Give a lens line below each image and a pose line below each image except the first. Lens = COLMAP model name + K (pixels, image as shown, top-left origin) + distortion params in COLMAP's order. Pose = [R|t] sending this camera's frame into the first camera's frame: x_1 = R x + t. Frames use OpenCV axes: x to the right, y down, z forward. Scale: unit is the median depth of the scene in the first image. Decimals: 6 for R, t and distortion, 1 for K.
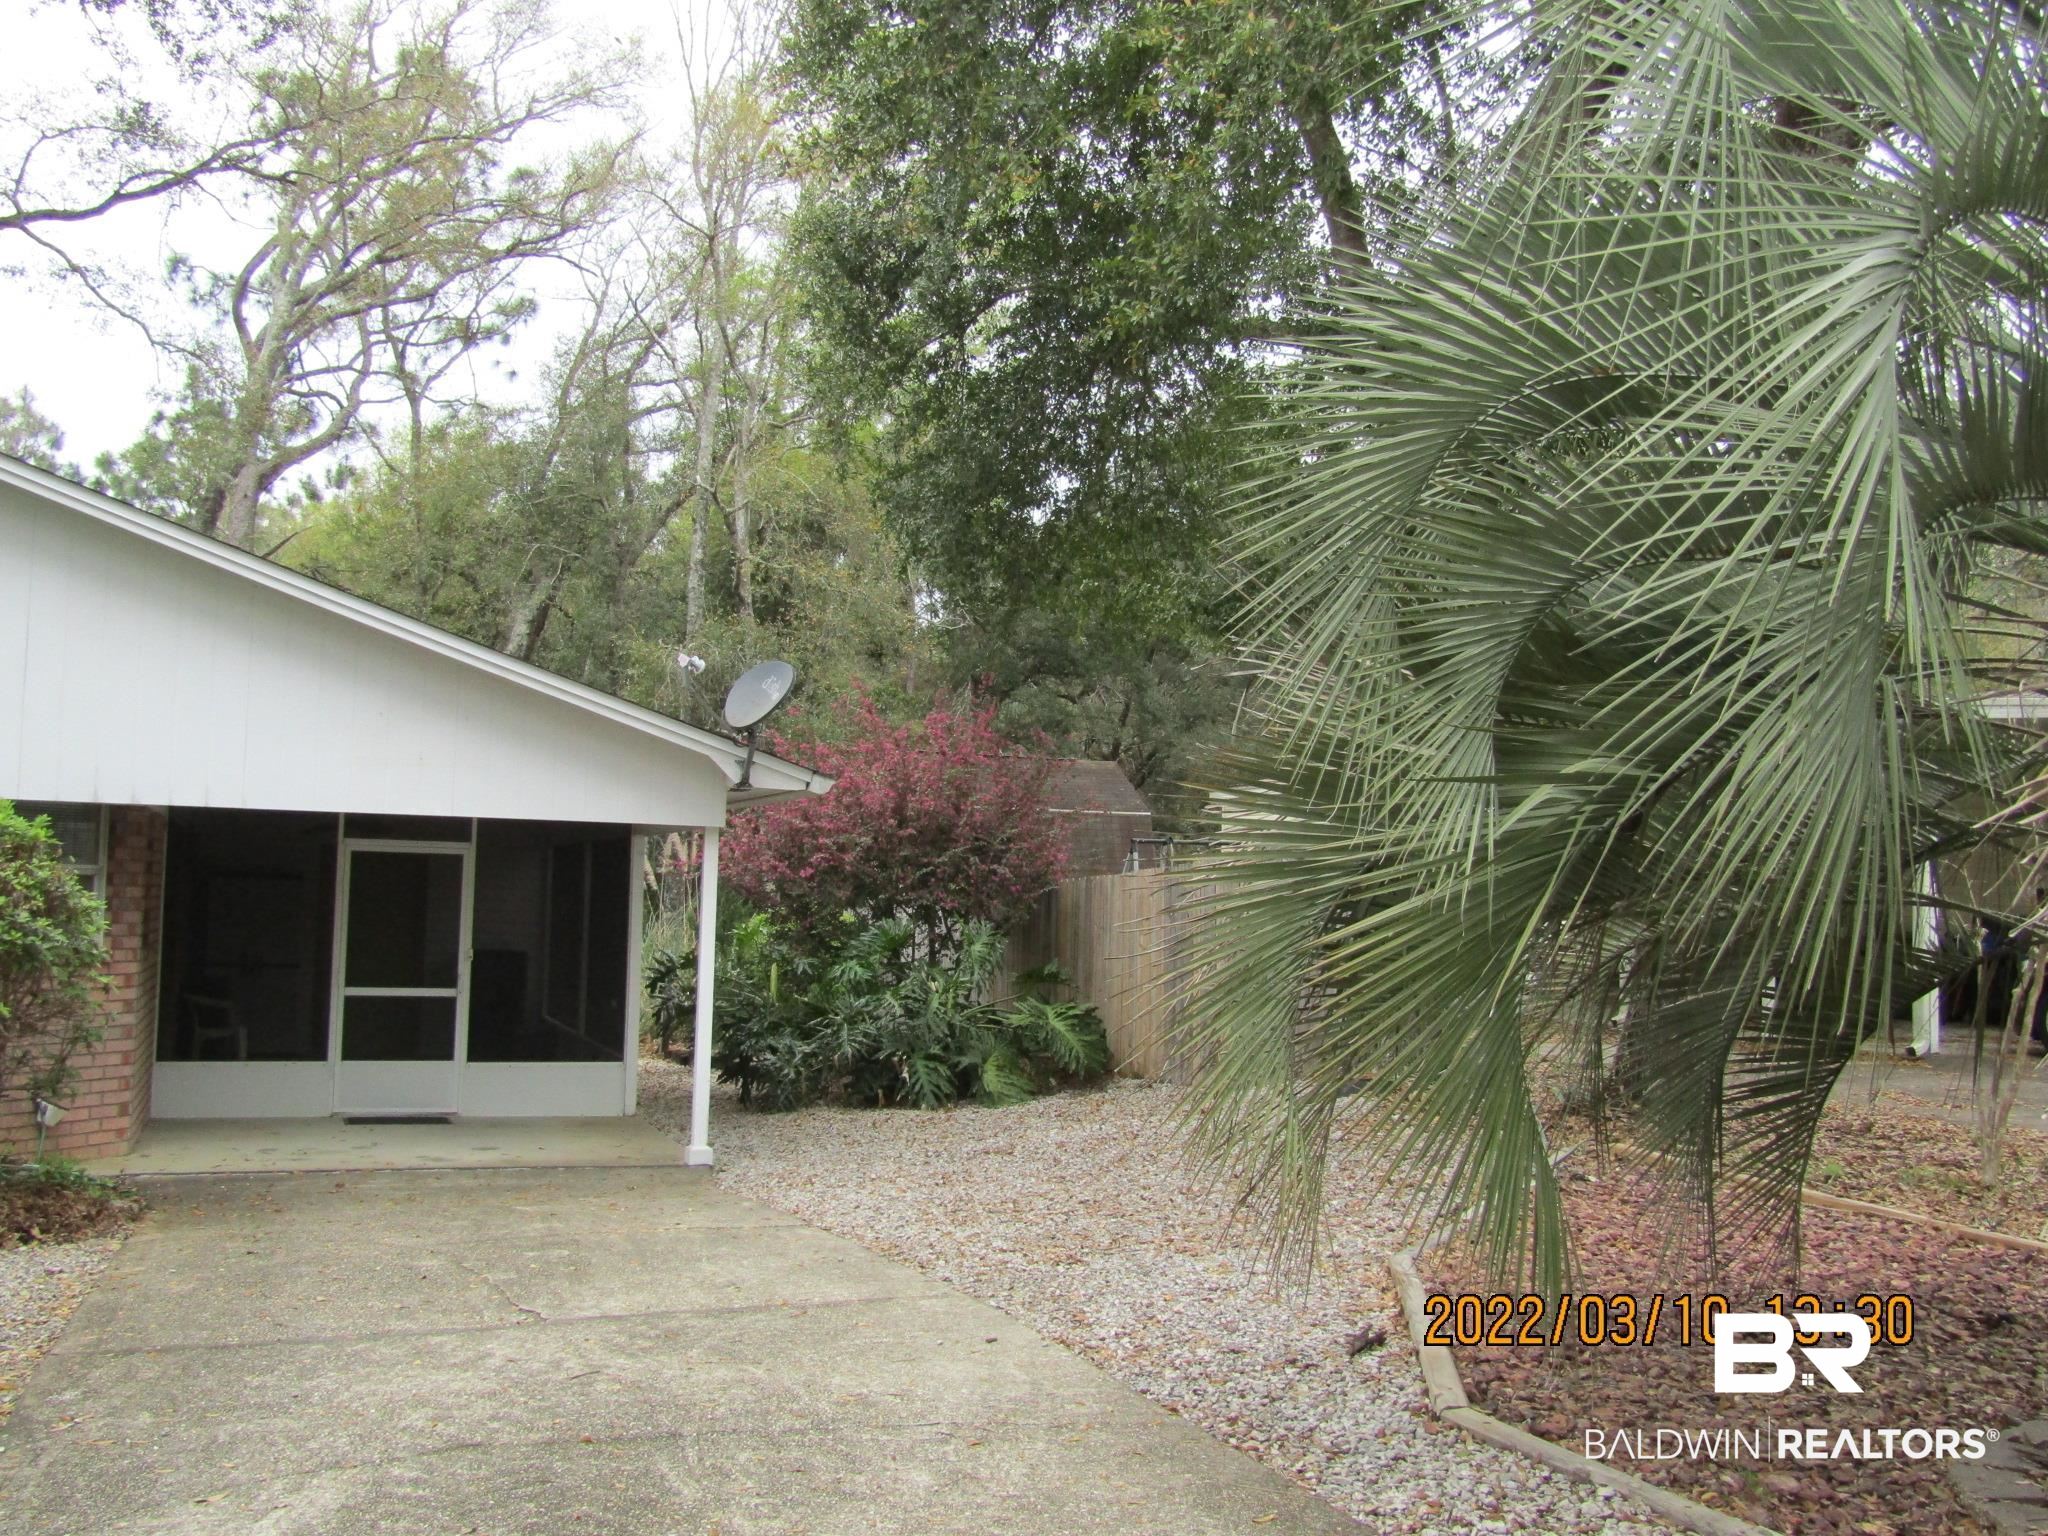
lens RADIAL K [[1996.5, 0, 1032.7], [0, 1996.5, 769.0], [0, 0, 1]] dist [-0.013405, 0.005006]
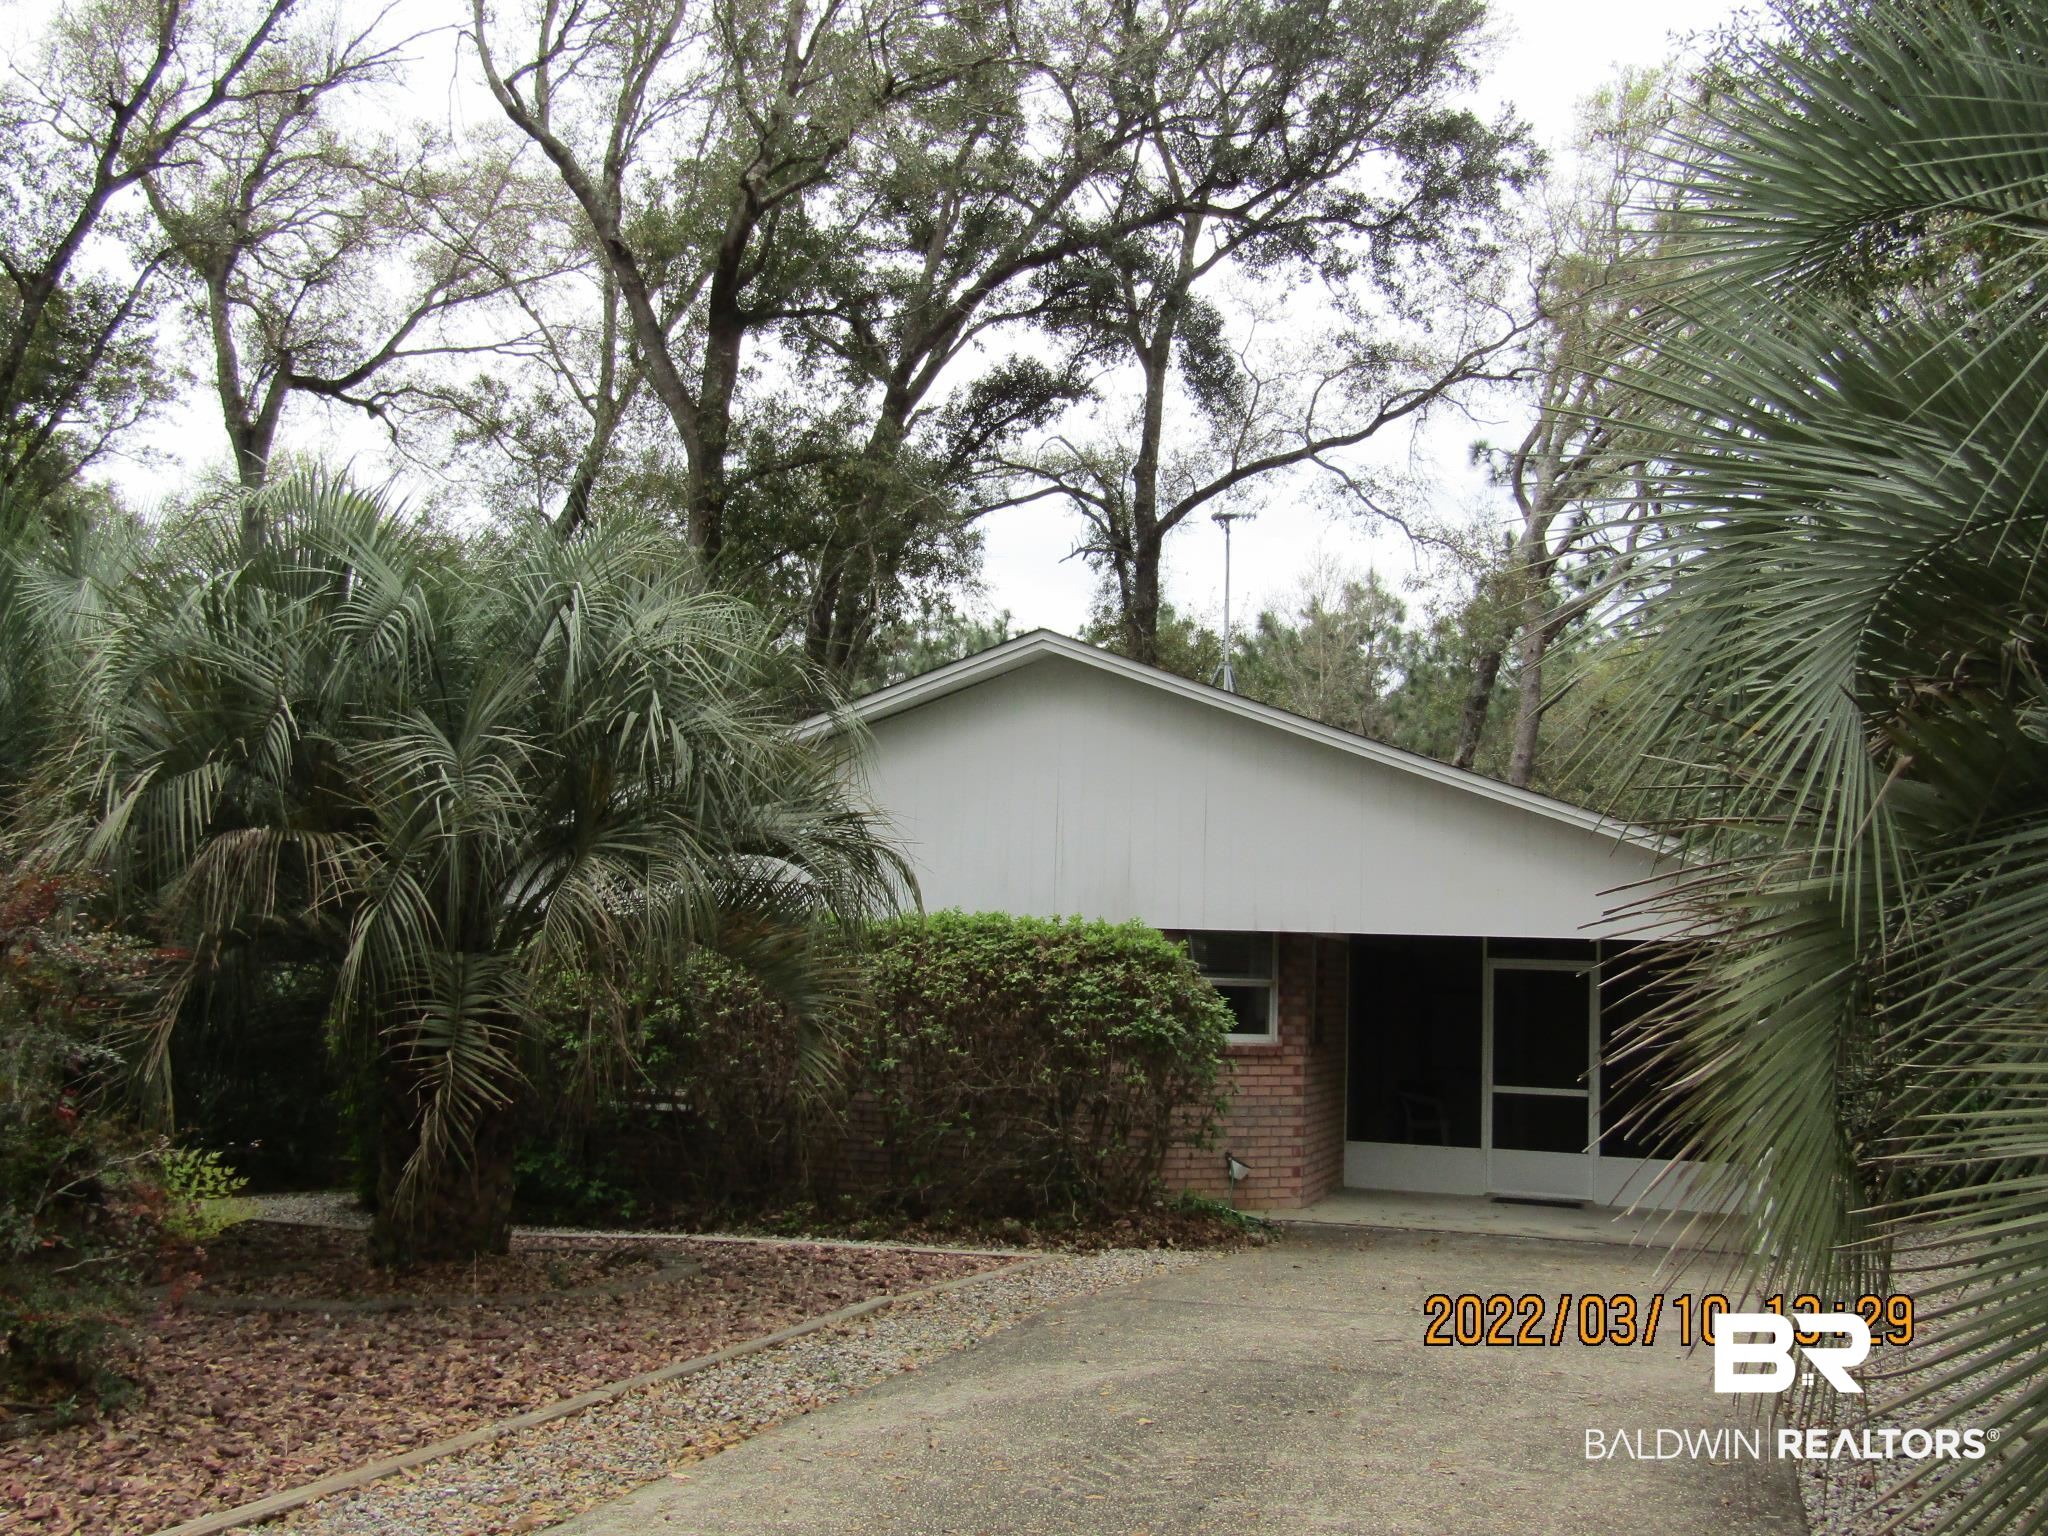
lens RADIAL K [[1996.5, 0, 1032.7], [0, 1996.5, 769.0], [0, 0, 1]] dist [-0.013405, 0.005006]
pose [[0.785673, -0.066816, -0.615023, 0.151769], [0.028100, 0.996979, -0.072414, 0.000789], [0.618003, 0.039611, 0.785177, -0.084590]]
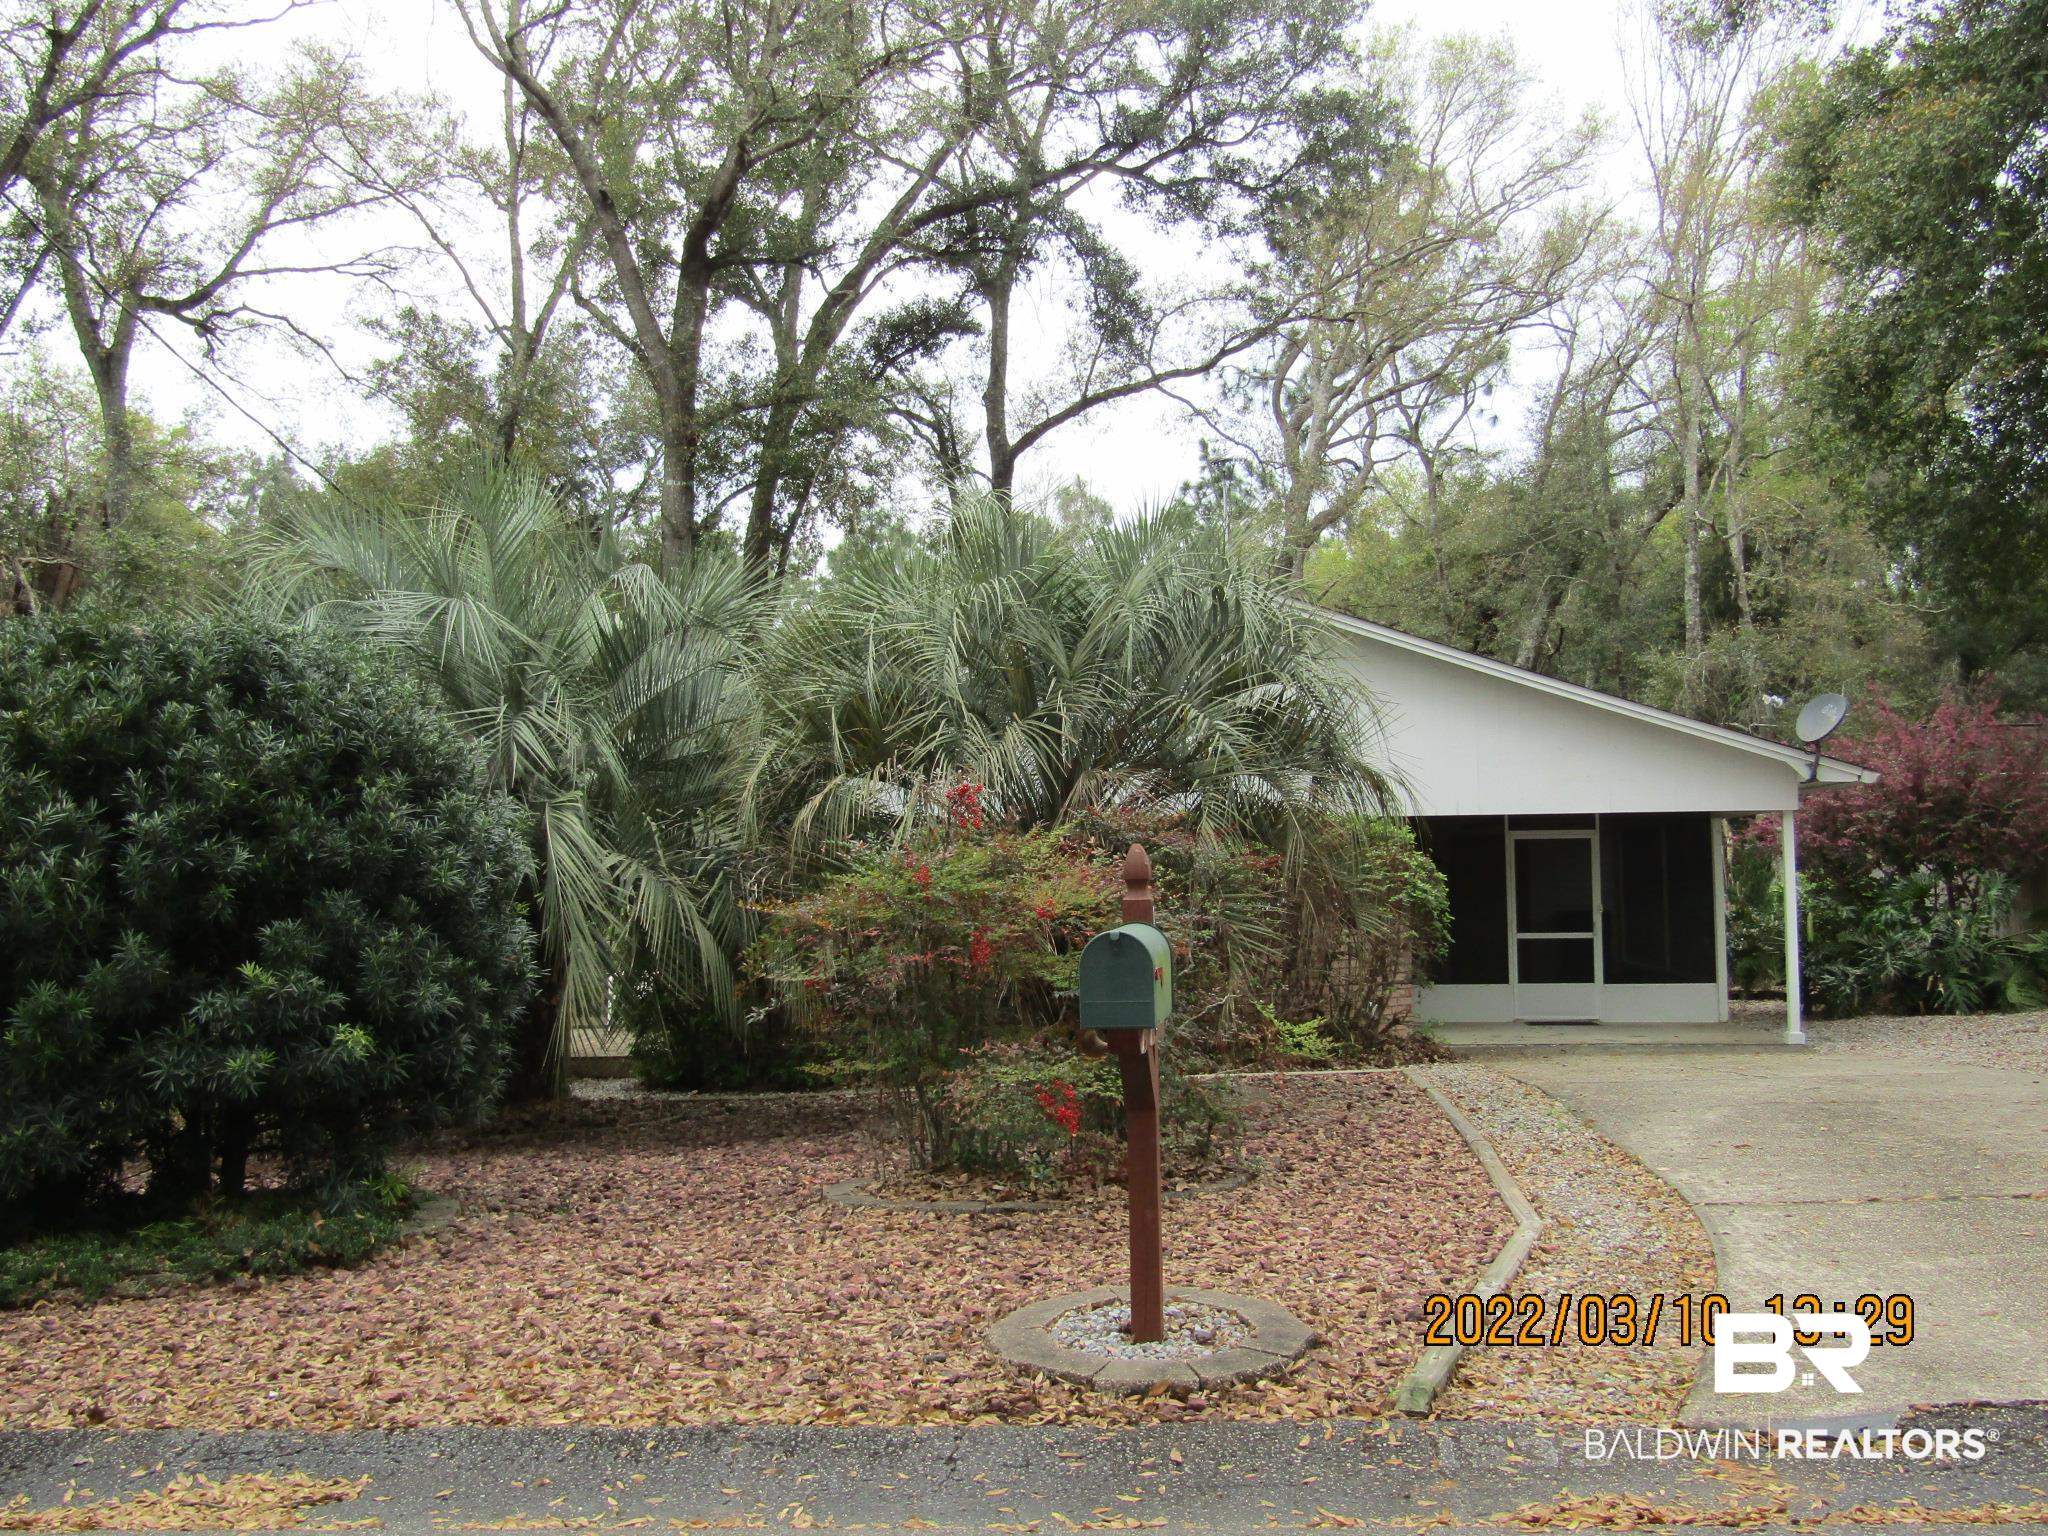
lens RADIAL K [[1996.5, 0, 1032.7], [0, 1996.5, 769.0], [0, 0, 1]] dist [-0.013405, 0.005006]
pose [[0.892838, -0.061713, -0.446130, -0.003277], [0.064723, 0.997867, -0.008506, -0.017514], [0.445704, -0.021281, 0.894928, -0.391166]]
